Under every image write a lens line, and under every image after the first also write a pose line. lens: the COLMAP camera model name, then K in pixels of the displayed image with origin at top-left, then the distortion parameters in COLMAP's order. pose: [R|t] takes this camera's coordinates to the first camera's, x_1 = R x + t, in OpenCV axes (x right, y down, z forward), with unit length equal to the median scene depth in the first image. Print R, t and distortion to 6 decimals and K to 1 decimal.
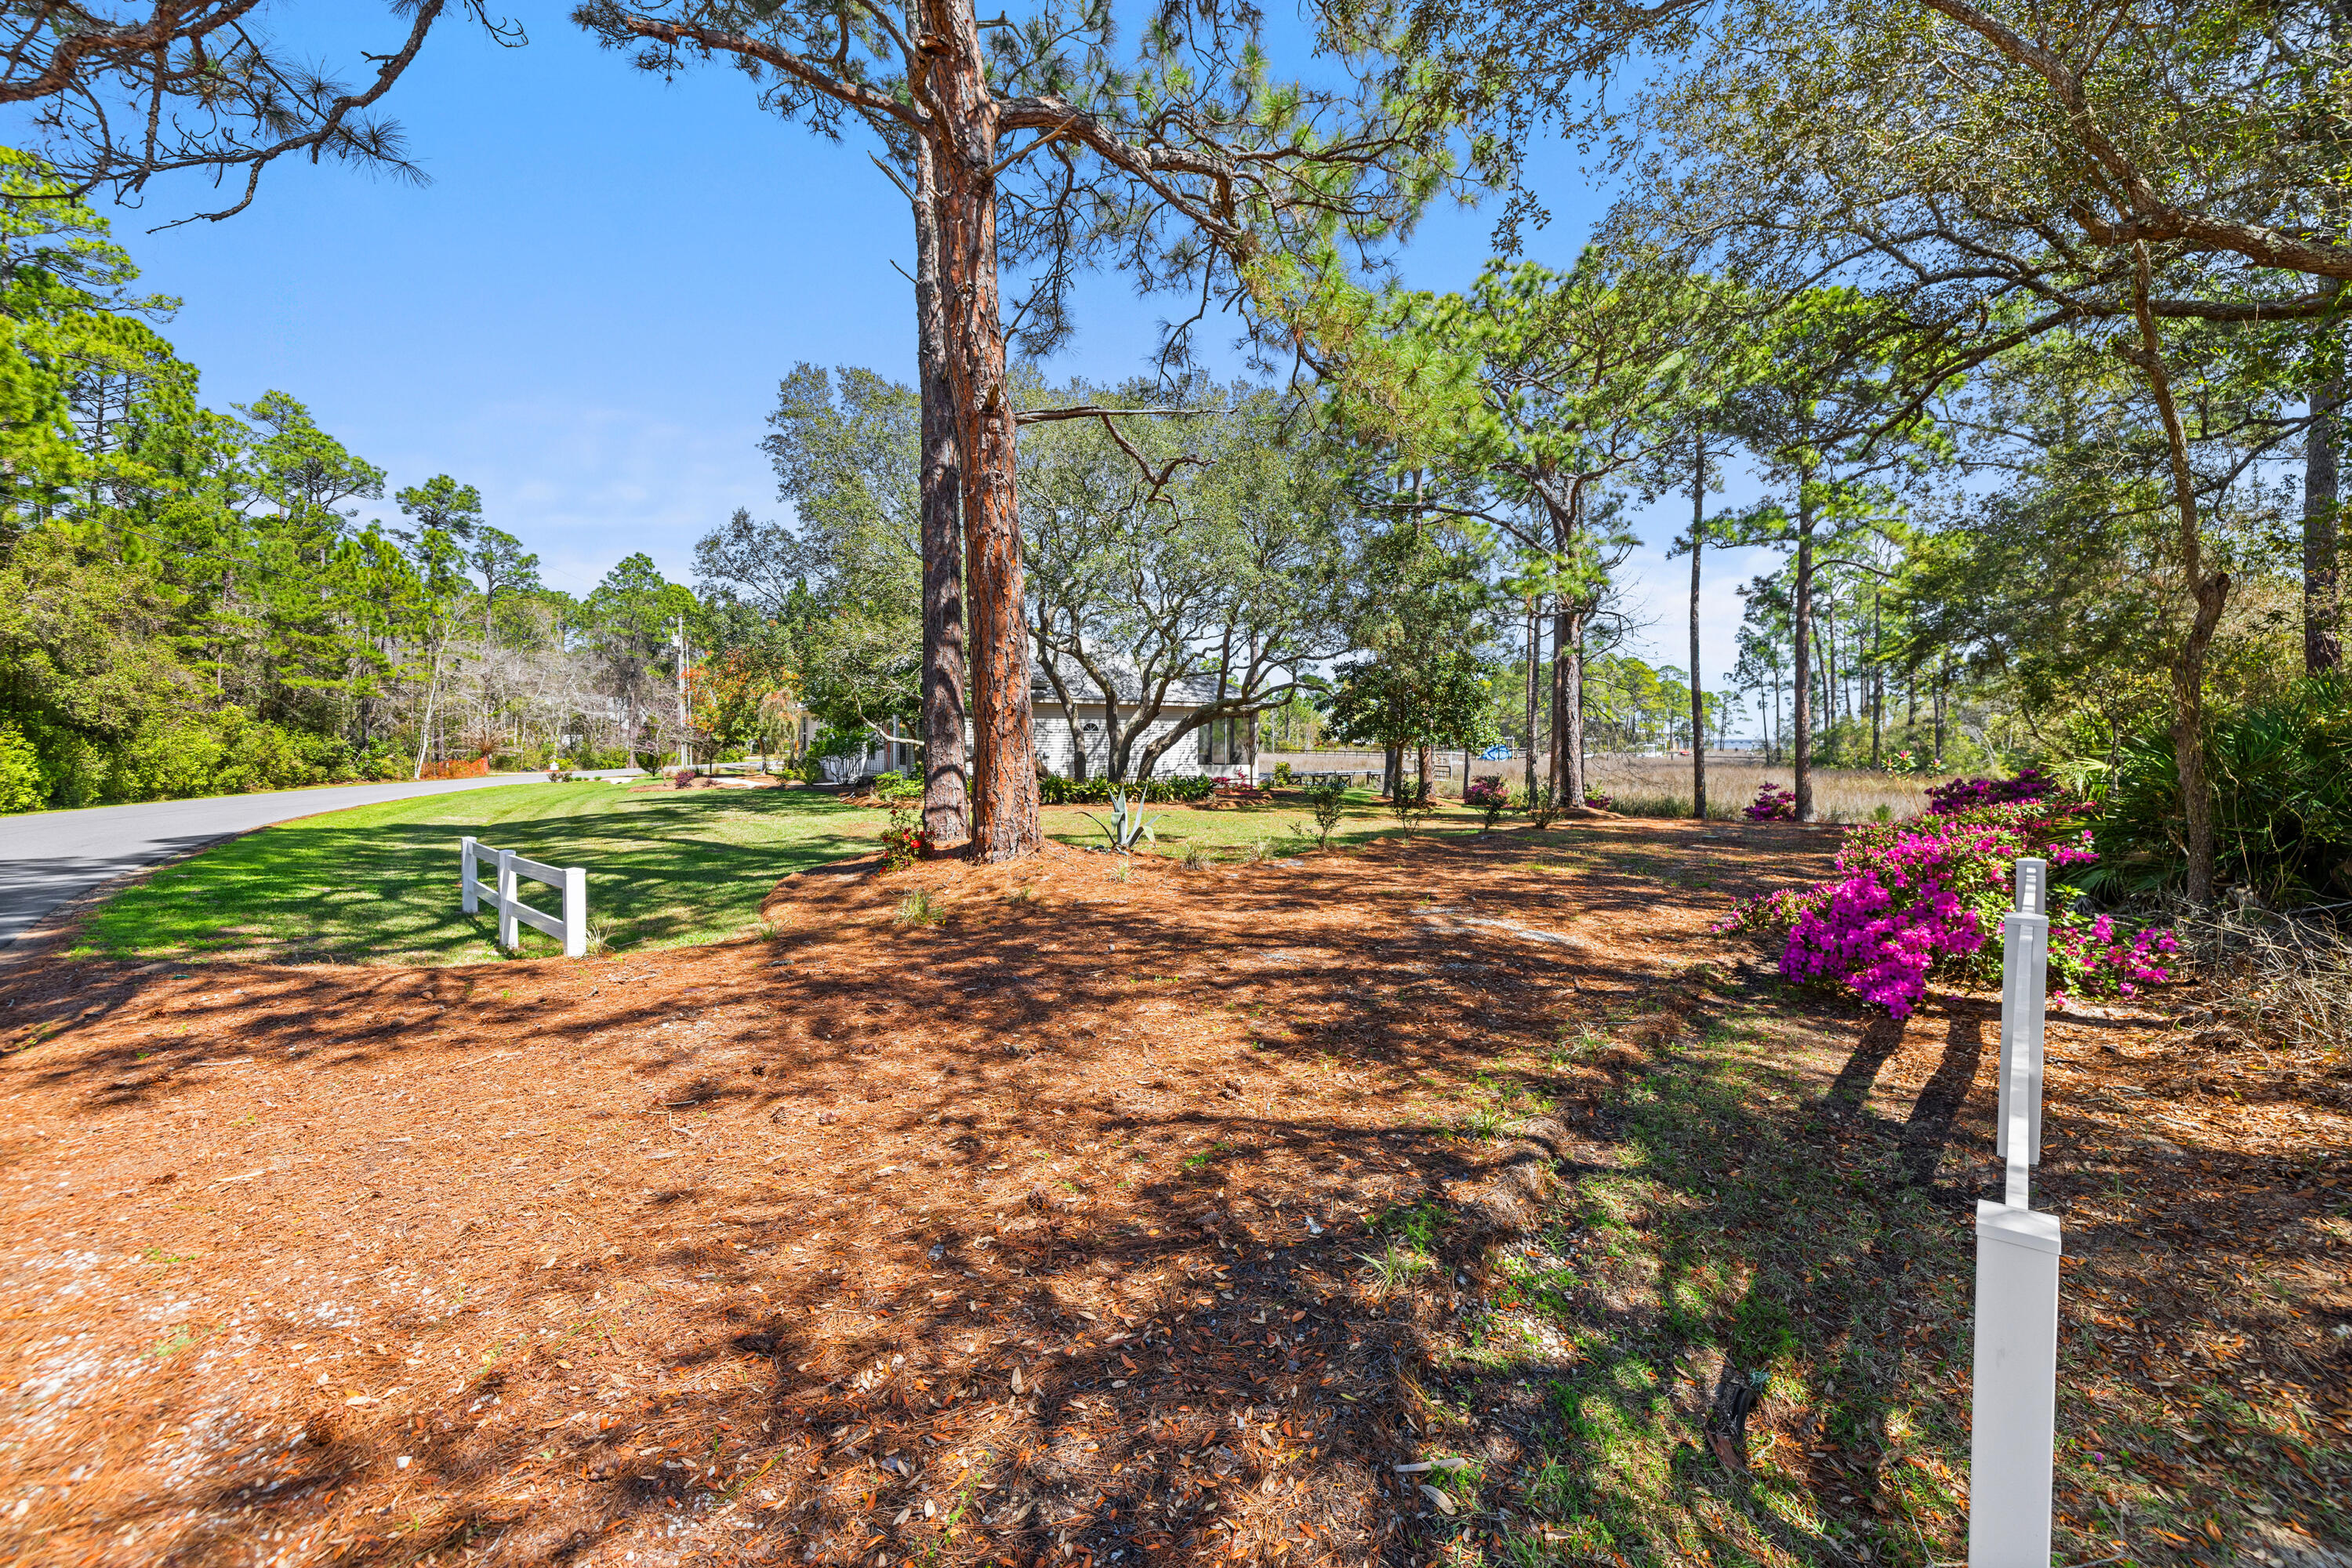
lens RADIAL K [[998.0, 0, 1178.5], [0, 998.0, 803.8], [0, 0, 1]] dist [0.001138, 0.000455]
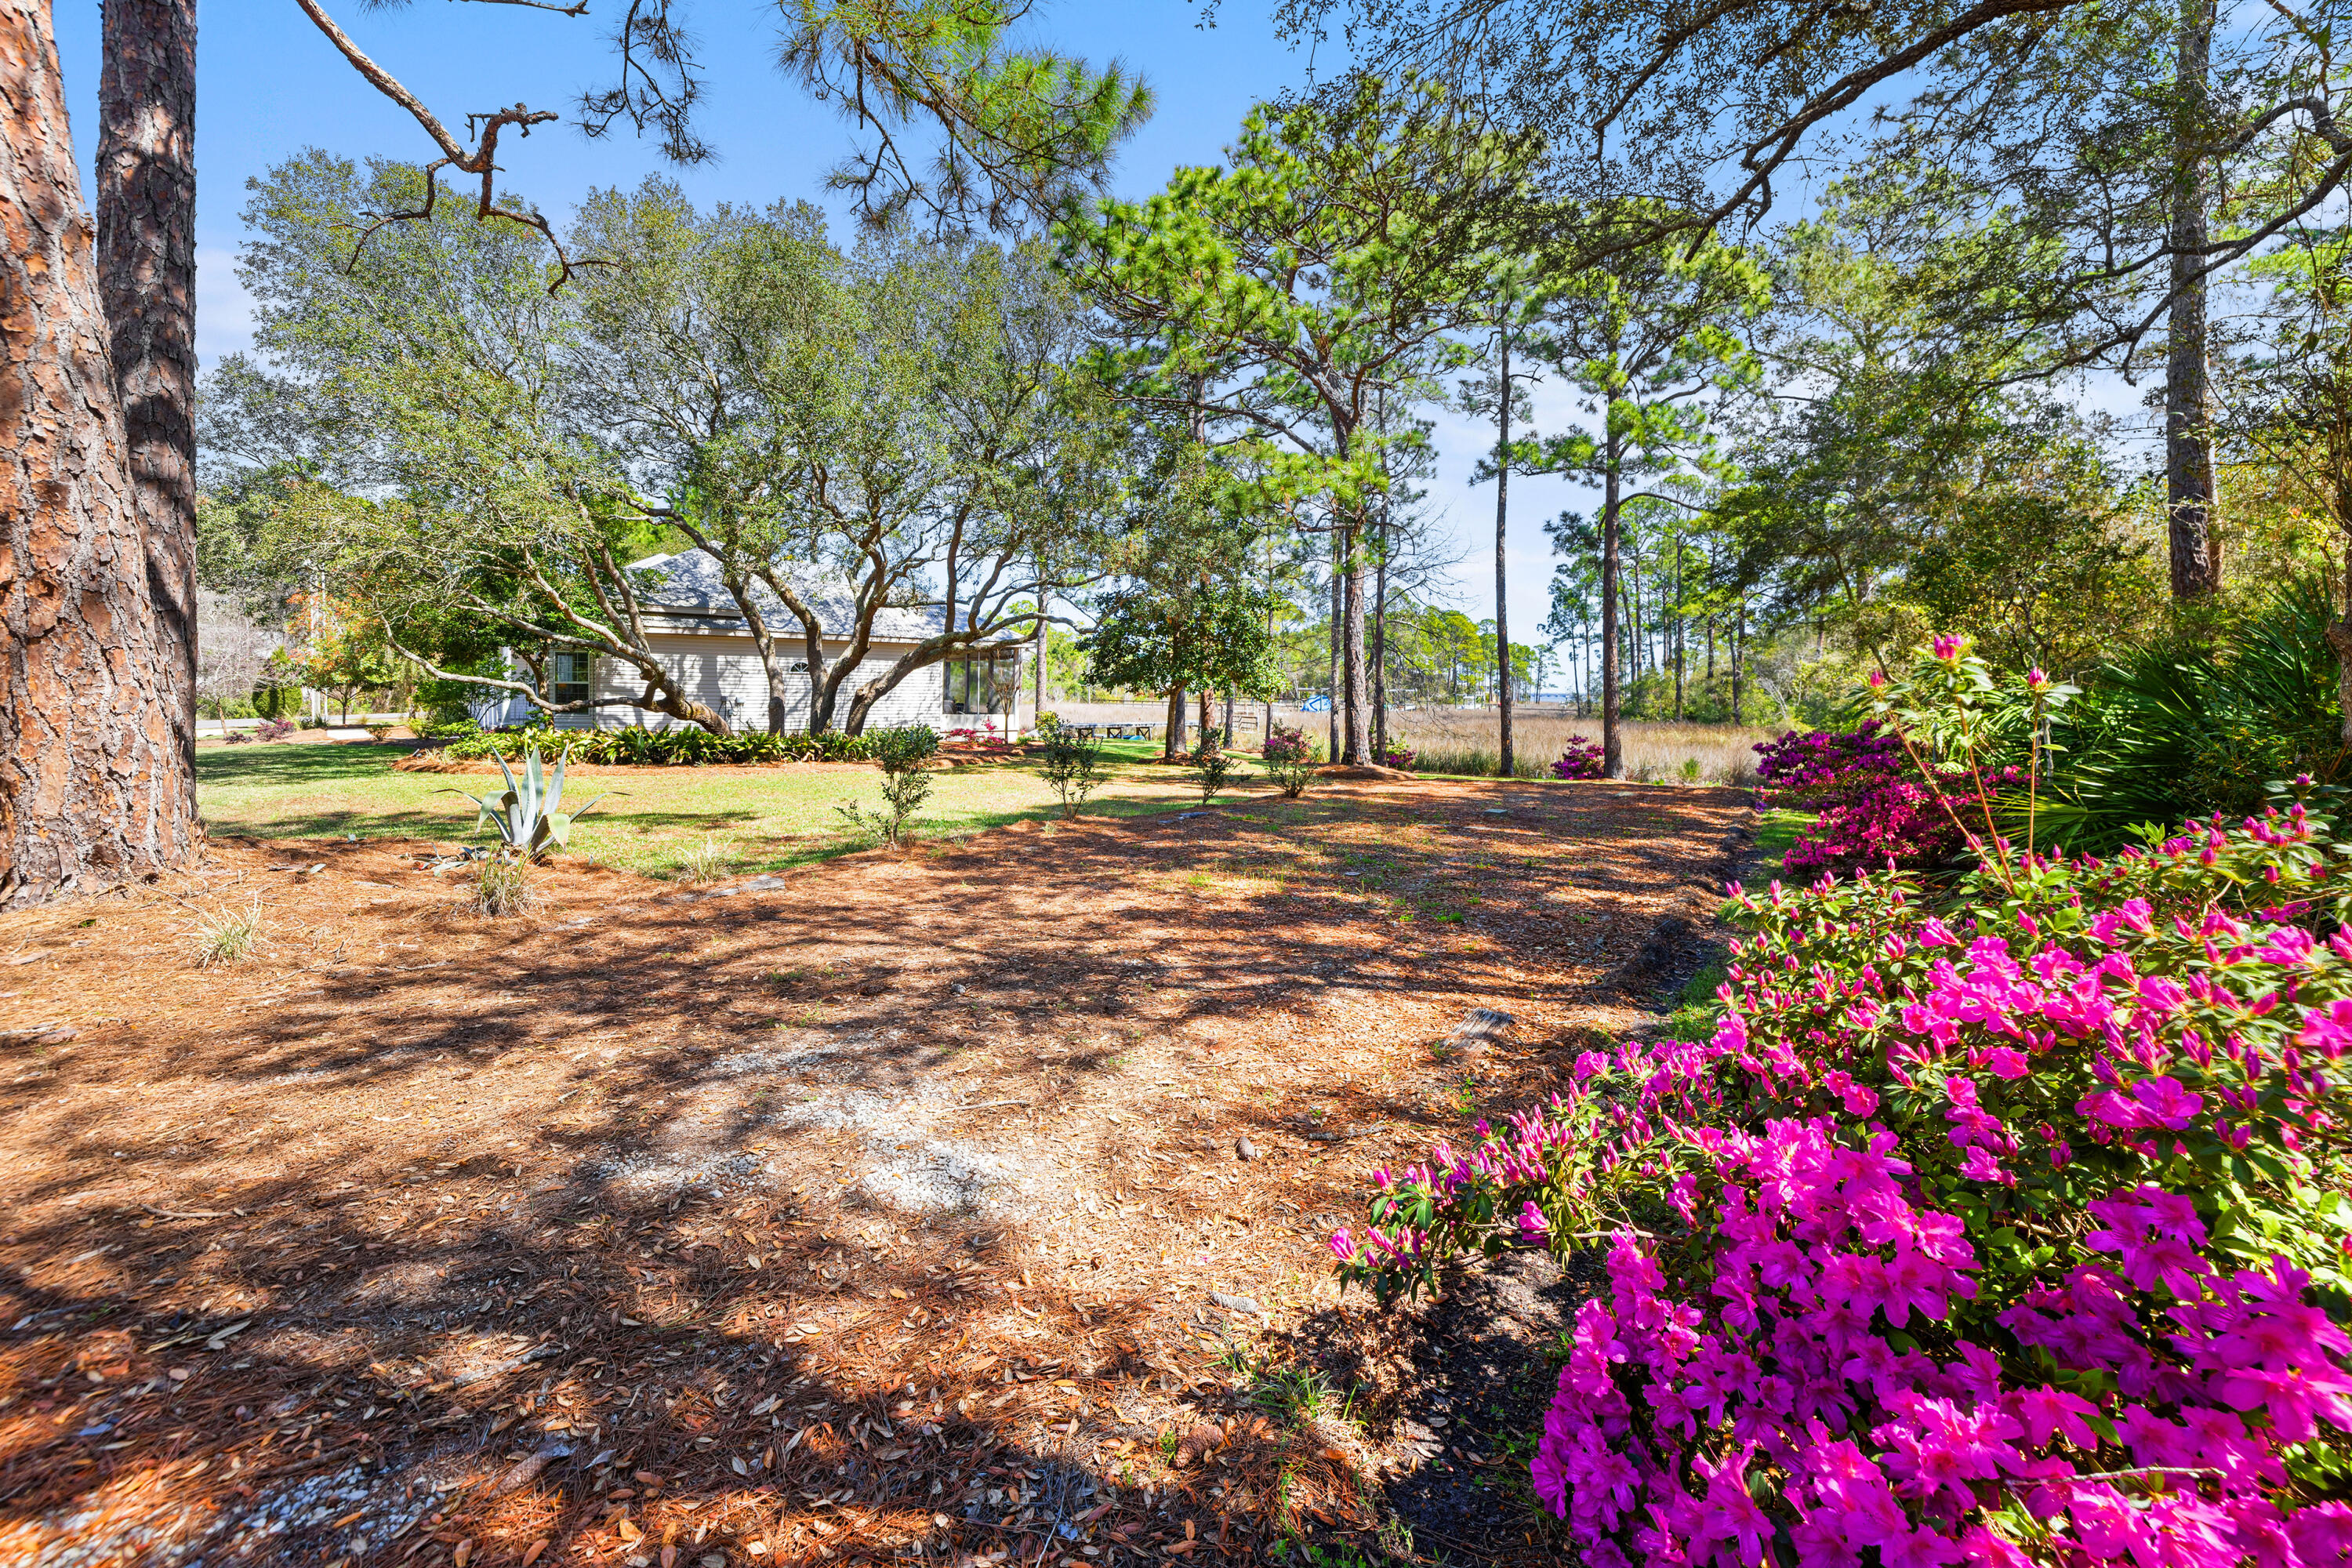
lens RADIAL K [[1015.4, 0, 1168.6], [0, 1015.4, 753.7], [0, 0, 1]] dist [0.003097, -0.000282]
pose [[0.989101, -0.003117, 0.147208, 0.080918], [0.003493, 0.999991, -0.002294, -0.003481], [-0.147200, 0.002783, 0.989103, 0.129862]]
